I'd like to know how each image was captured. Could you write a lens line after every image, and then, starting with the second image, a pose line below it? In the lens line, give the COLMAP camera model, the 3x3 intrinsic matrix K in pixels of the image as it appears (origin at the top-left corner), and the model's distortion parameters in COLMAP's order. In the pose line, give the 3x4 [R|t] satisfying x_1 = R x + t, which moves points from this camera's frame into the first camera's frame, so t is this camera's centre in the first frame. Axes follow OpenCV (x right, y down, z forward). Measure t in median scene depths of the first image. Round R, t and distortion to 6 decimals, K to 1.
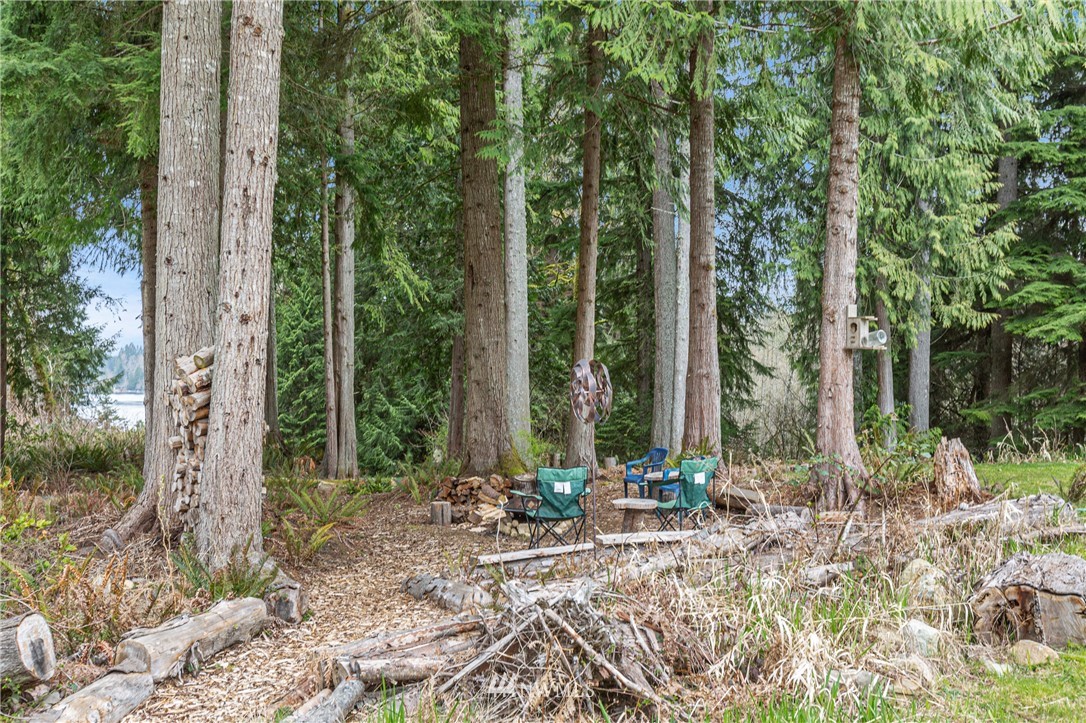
lens RADIAL K [[1057.8, 0, 543.0], [0, 1057.8, 361.5], [0, 0, 1]] dist [0.000679, 0.000574]
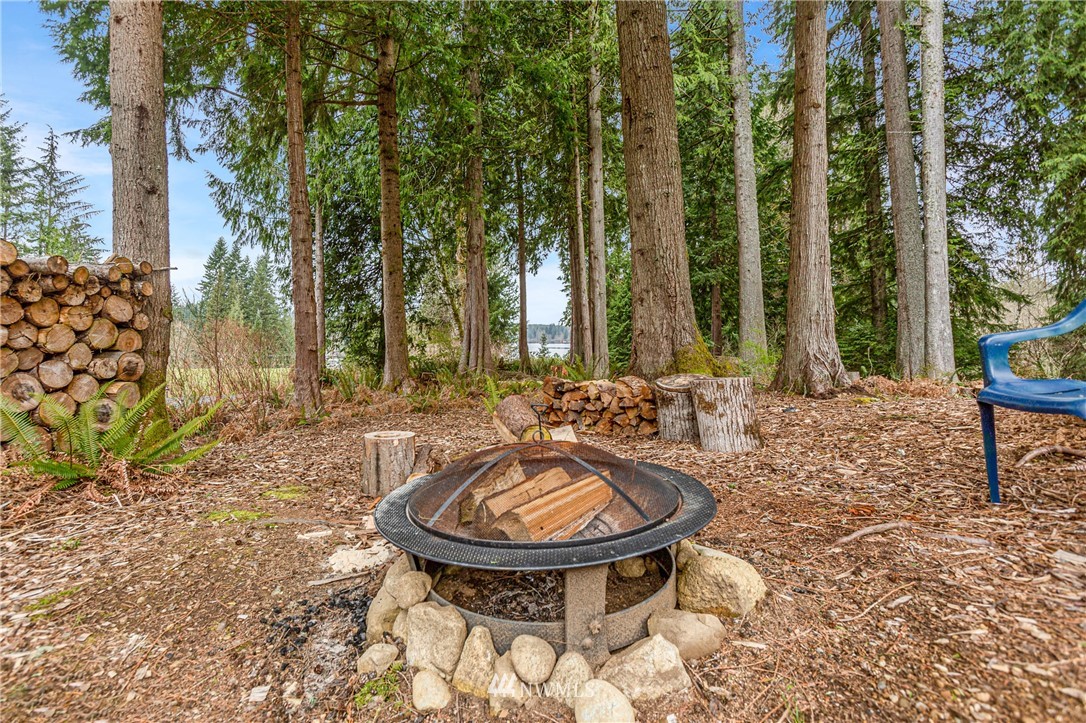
lens RADIAL K [[460.1, 0, 539.9], [0, 460.1, 315.3], [0, 0, 1]] dist [0.000203, 0.008920]
pose [[0.871254, -0.043695, -0.488884, 0.021499], [0.022505, 0.998538, -0.049140, 0.054726], [0.490317, 0.031811, 0.870964, 0.488002]]
